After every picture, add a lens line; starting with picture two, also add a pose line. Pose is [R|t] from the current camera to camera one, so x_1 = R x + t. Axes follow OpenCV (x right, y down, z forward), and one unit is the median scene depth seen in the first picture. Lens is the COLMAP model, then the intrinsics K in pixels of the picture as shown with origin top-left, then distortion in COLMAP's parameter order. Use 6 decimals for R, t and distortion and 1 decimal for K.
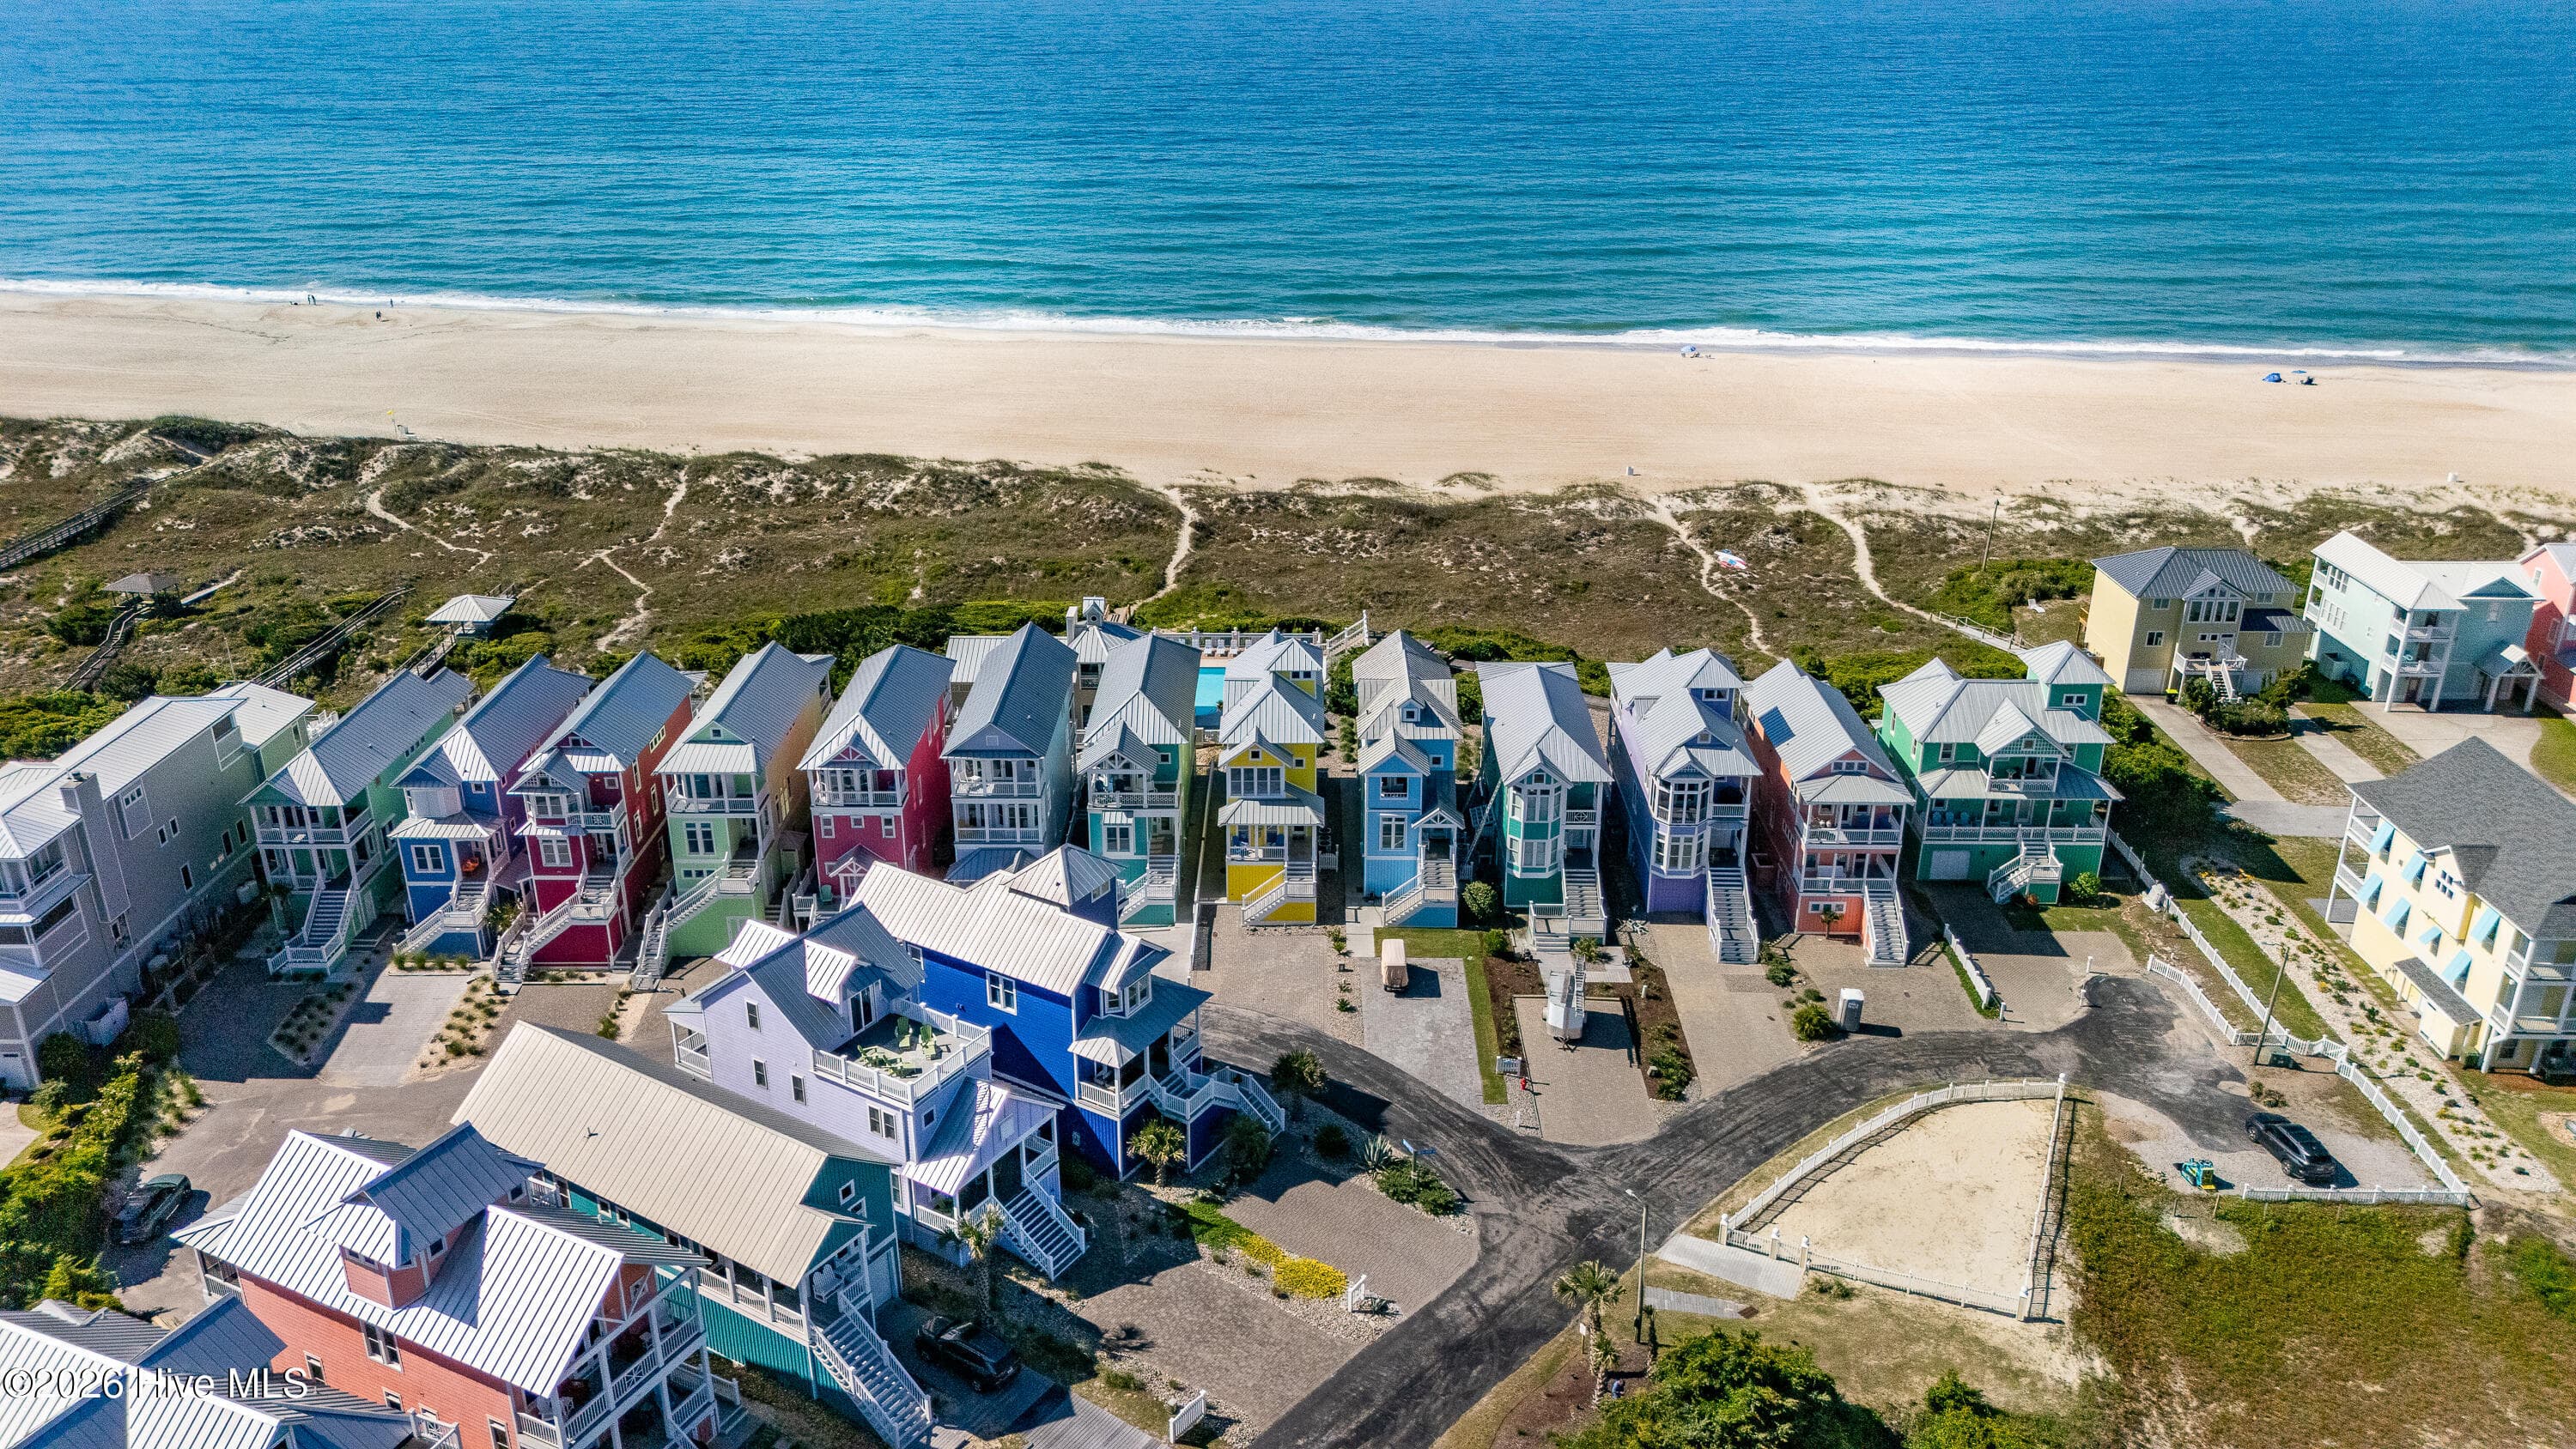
lens RADIAL K [[1901.8, 0, 1288.0], [0, 1901.8, 724.5], [0, 0, 1]] dist [0.064677, -0.053531]
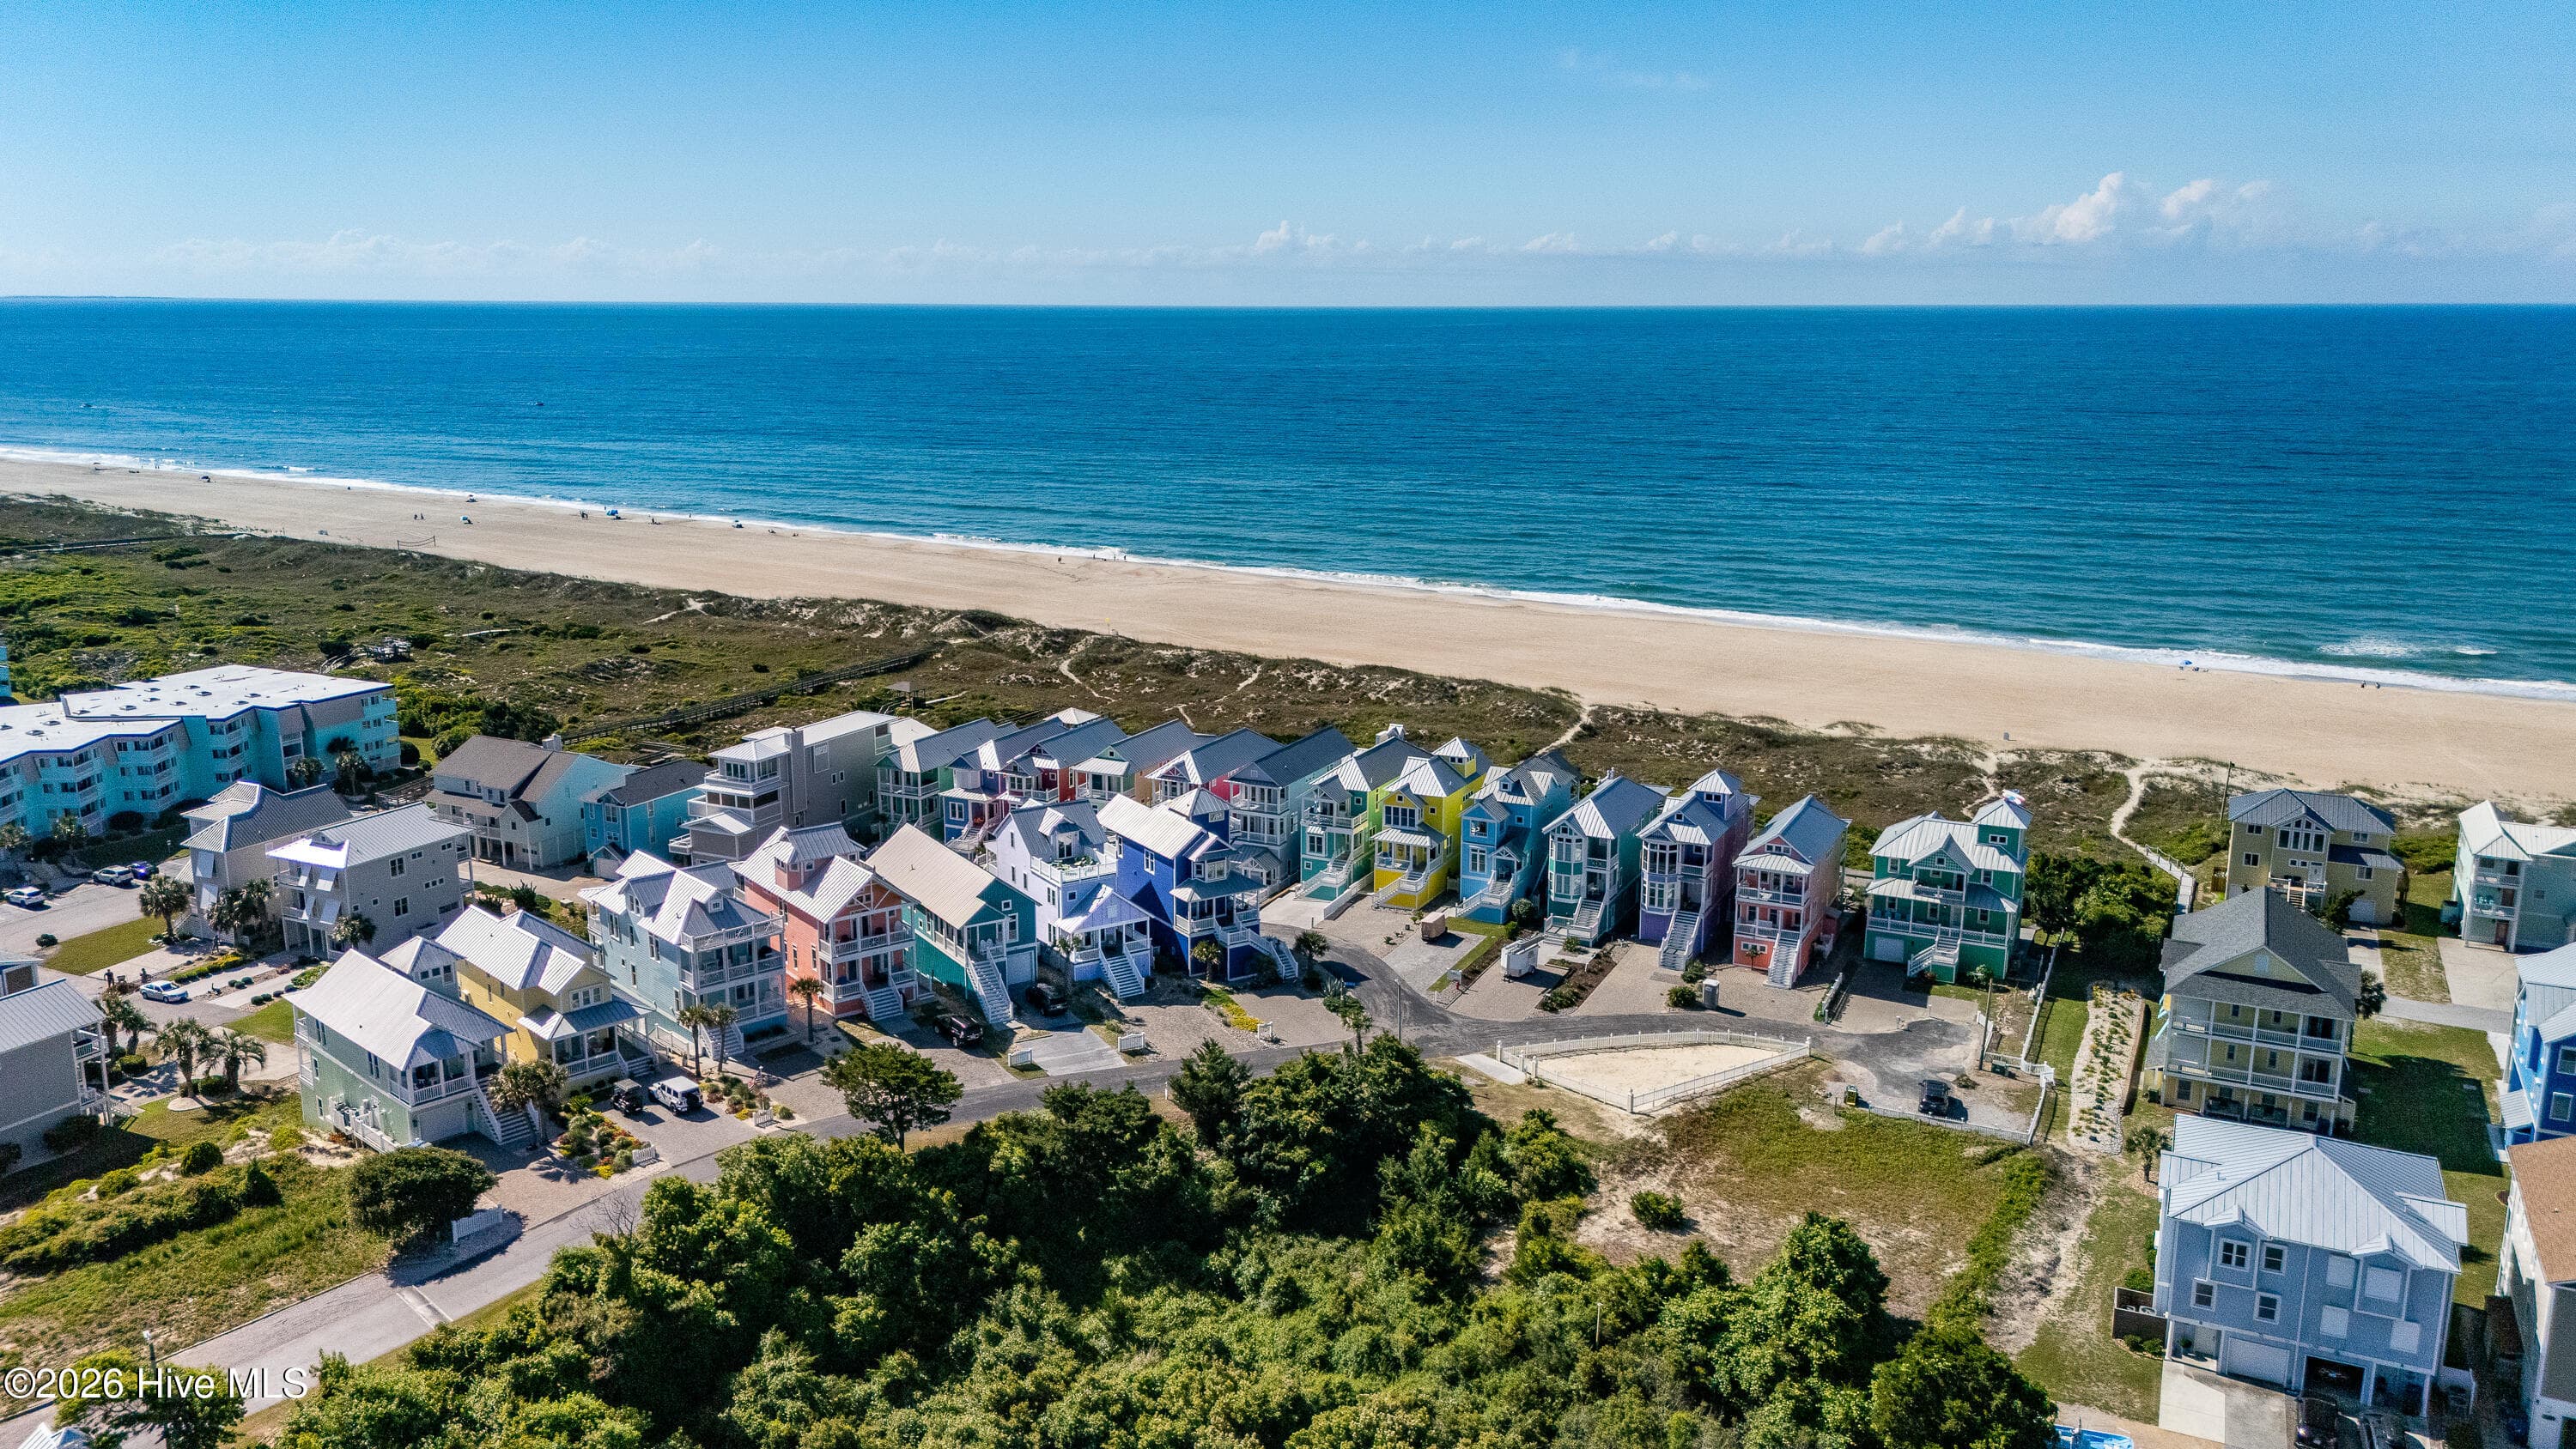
lens RADIAL K [[1939.7, 0, 1289.2], [0, 1939.7, 724.9], [0, 0, 1]] dist [0.118496, -0.190939]
pose [[0.900498, 0.094727, -0.424417, 0.570013], [-0.169164, 0.975419, -0.141215, 0.197396], [0.400607, 0.198960, 0.894387, -0.465269]]
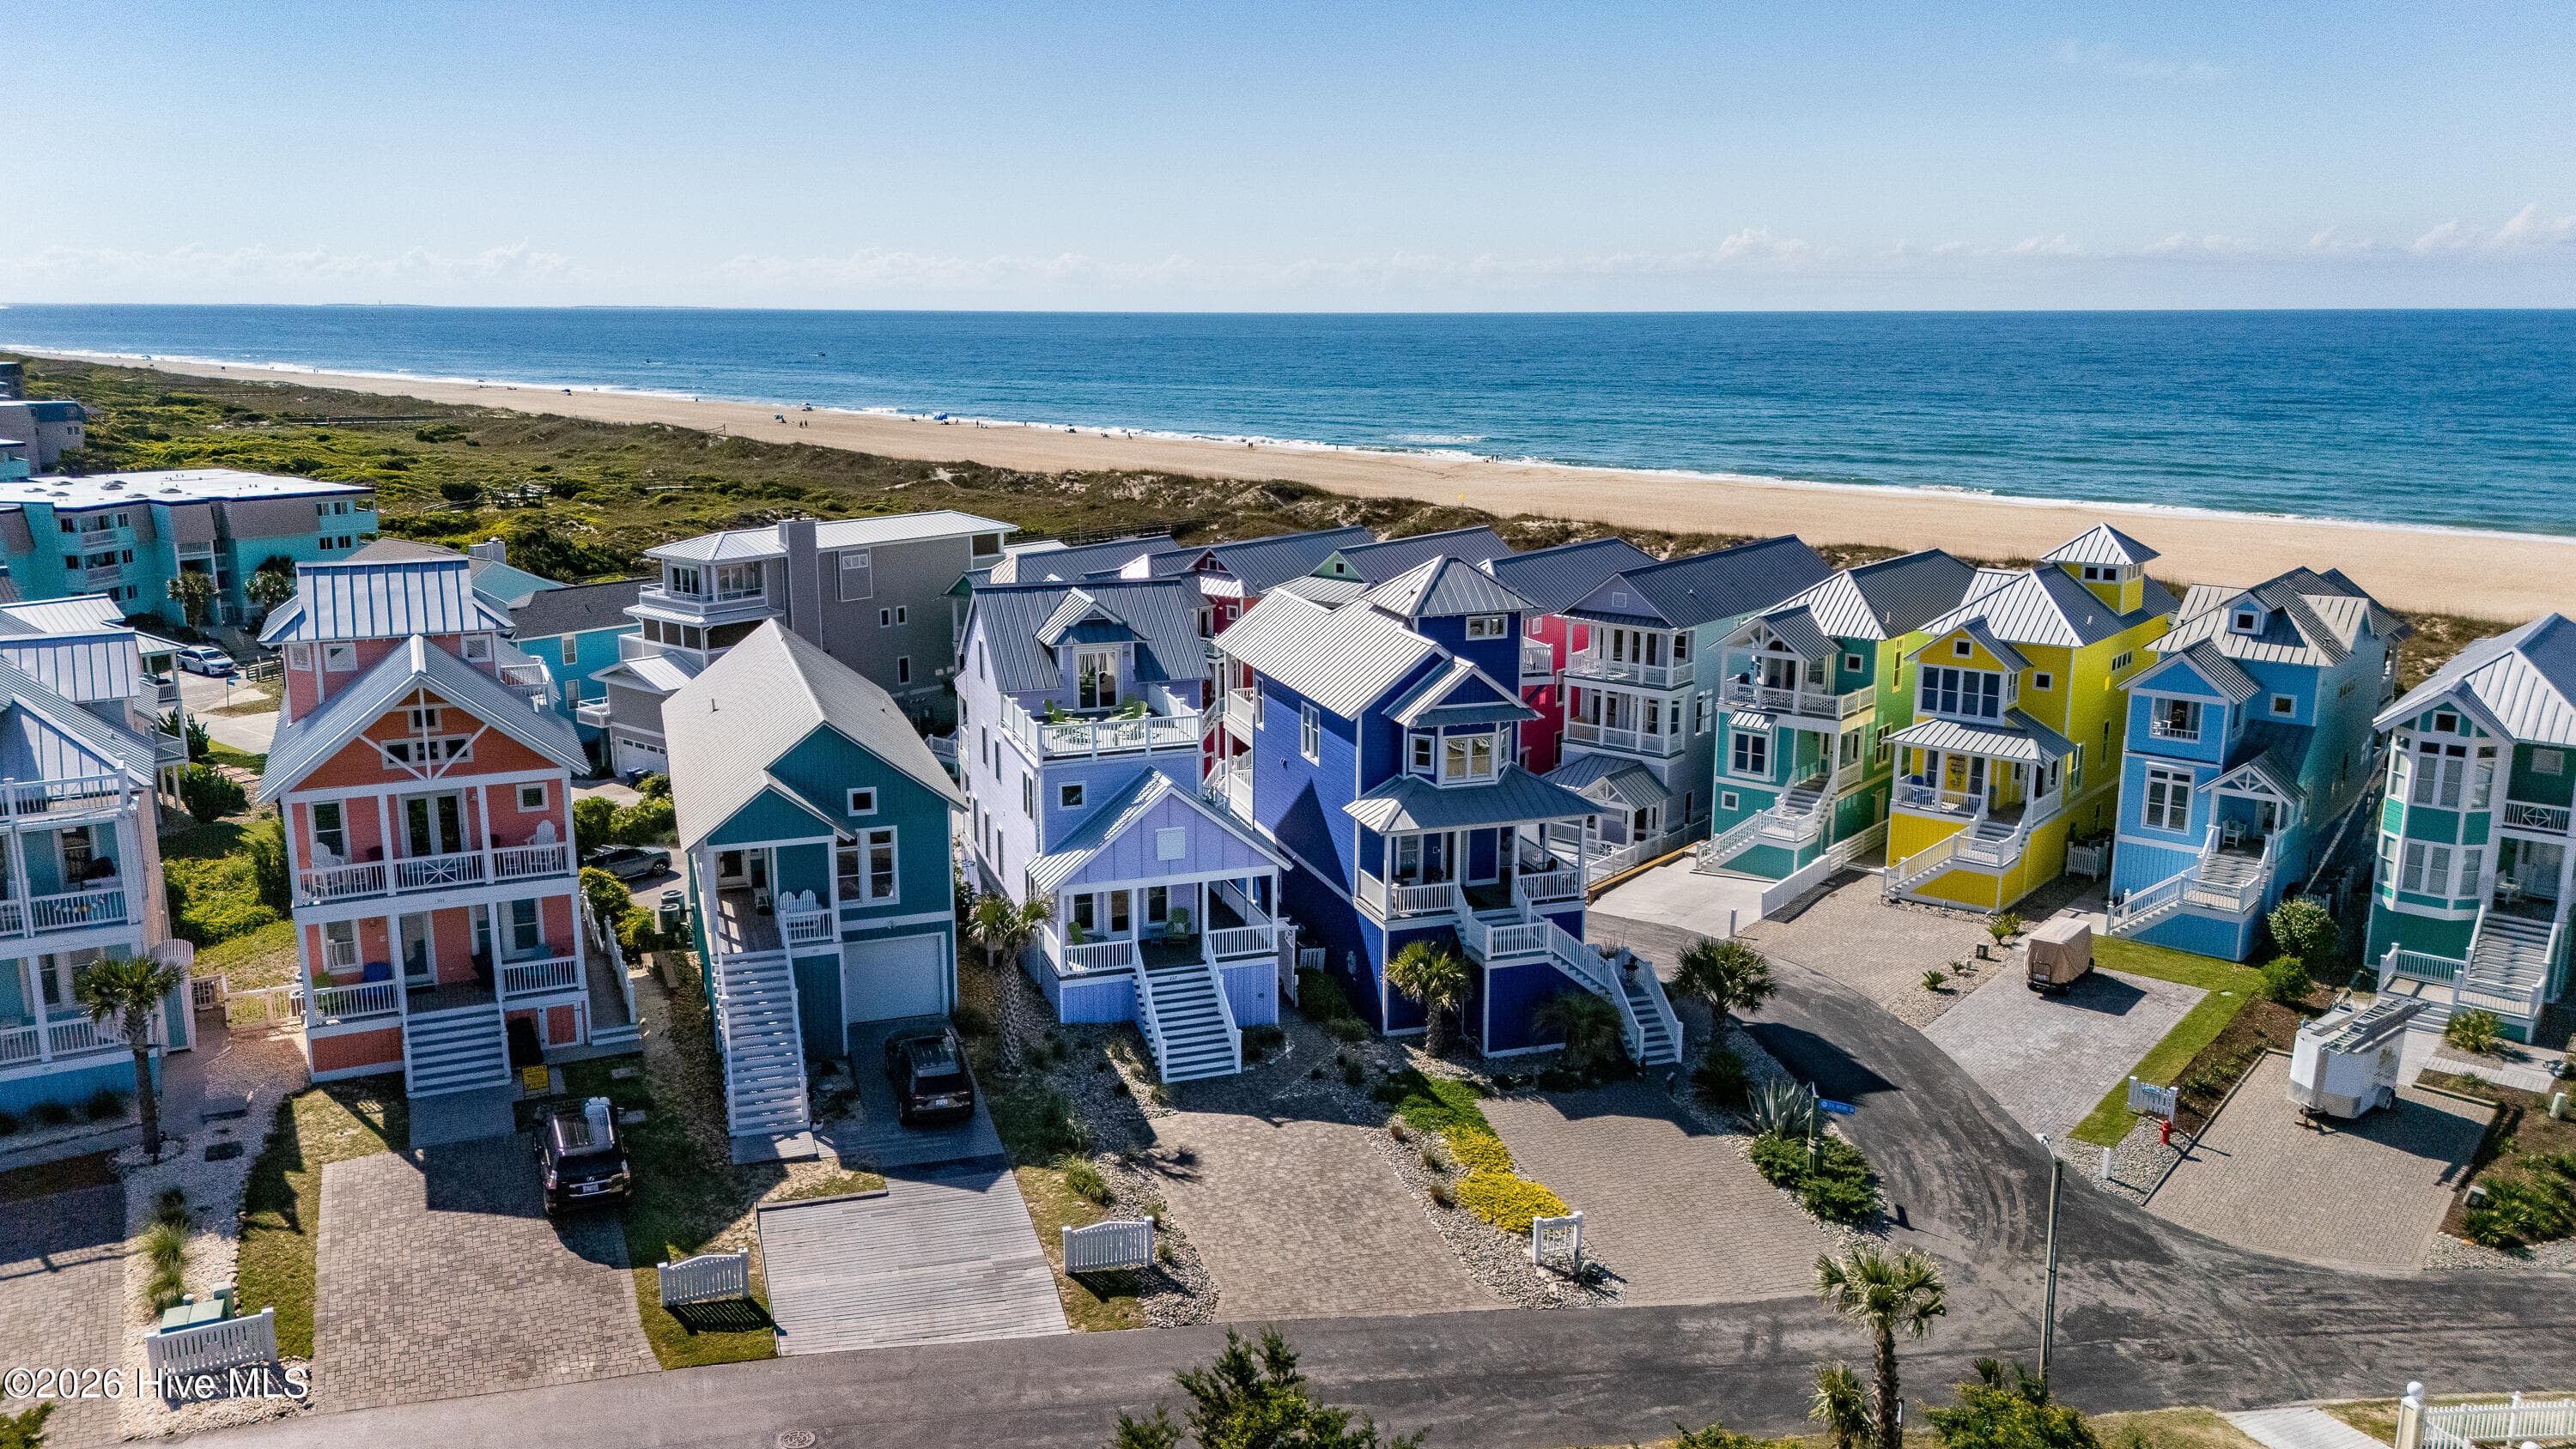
lens RADIAL K [[1913.5, 0, 1288.0], [0, 1913.5, 724.5], [0, 0, 1]] dist [0.092792, -0.111502]
pose [[0.778322, 0.132407, -0.613745, 0.215749], [-0.244333, 0.964332, -0.101810, 0.167037], [0.578374, 0.229199, 0.782912, 0.351785]]
